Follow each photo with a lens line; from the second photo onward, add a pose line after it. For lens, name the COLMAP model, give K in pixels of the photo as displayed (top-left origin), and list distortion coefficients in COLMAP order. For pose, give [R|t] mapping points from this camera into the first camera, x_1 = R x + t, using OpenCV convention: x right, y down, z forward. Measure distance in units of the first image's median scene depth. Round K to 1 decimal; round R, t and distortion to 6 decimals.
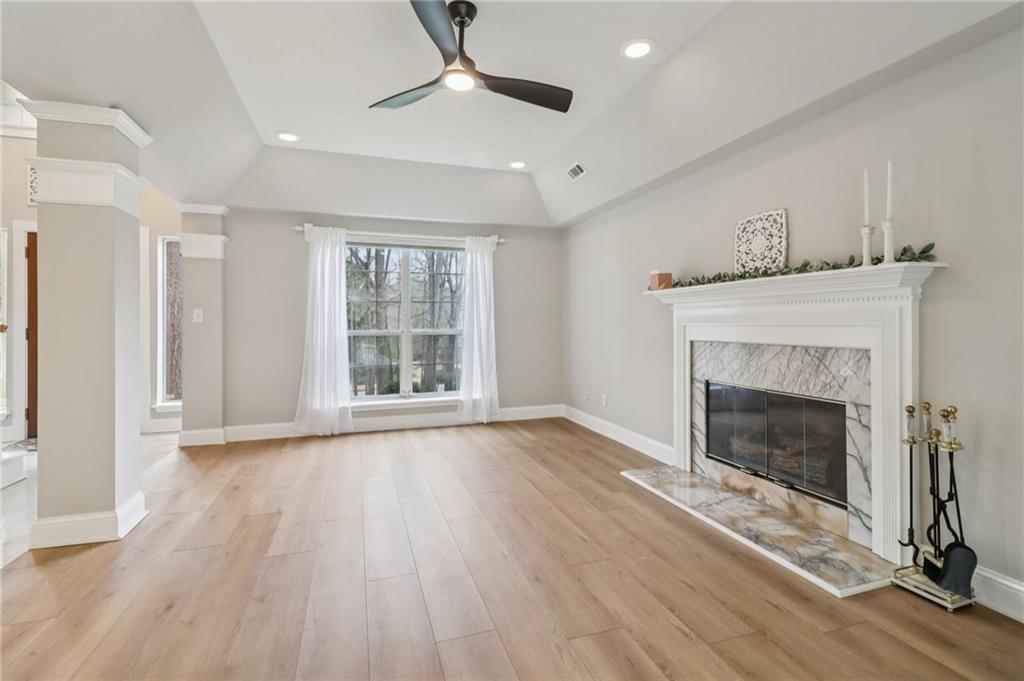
lens RADIAL K [[471.6, 0, 518.2], [0, 471.6, 324.3], [0, 0, 1]] dist [0.023395, -0.009949]
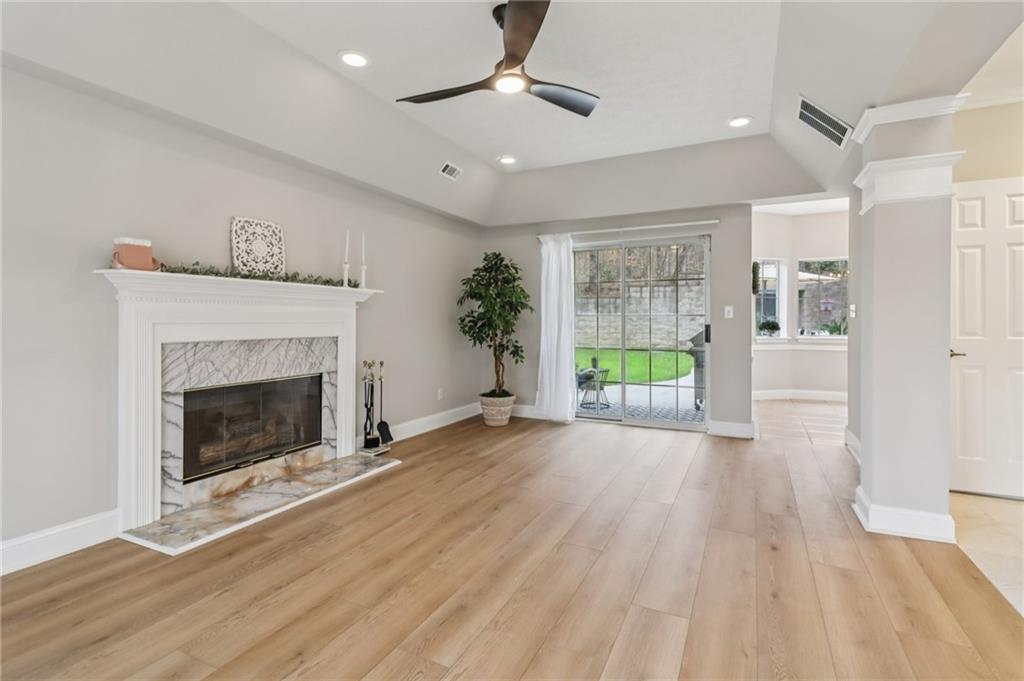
lens RADIAL K [[471.6, 0, 513.8], [0, 471.6, 327.2], [0, 0, 1]] dist [0.023395, -0.009949]
pose [[-0.695648, -0.009241, 0.718323, -0.613975], [0.001195, 0.999901, 0.014021, -0.001747], [-0.718382, 0.010612, -0.695568, 1.212560]]
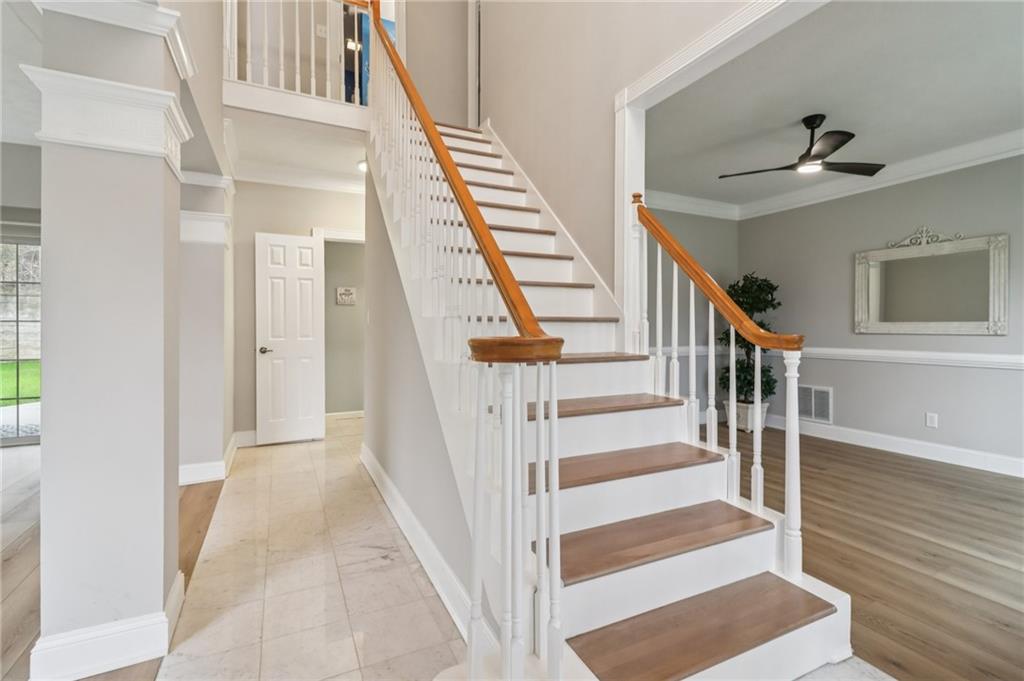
lens RADIAL K [[471.6, 0, 513.0], [0, 471.6, 328.0], [0, 0, 1]] dist [0.023395, -0.009949]
pose [[-0.992235, -0.000090, -0.124380, -1.104370], [-0.000786, 0.999984, 0.005551, -0.008748], [0.124378, 0.005606, -0.992219, 1.379509]]
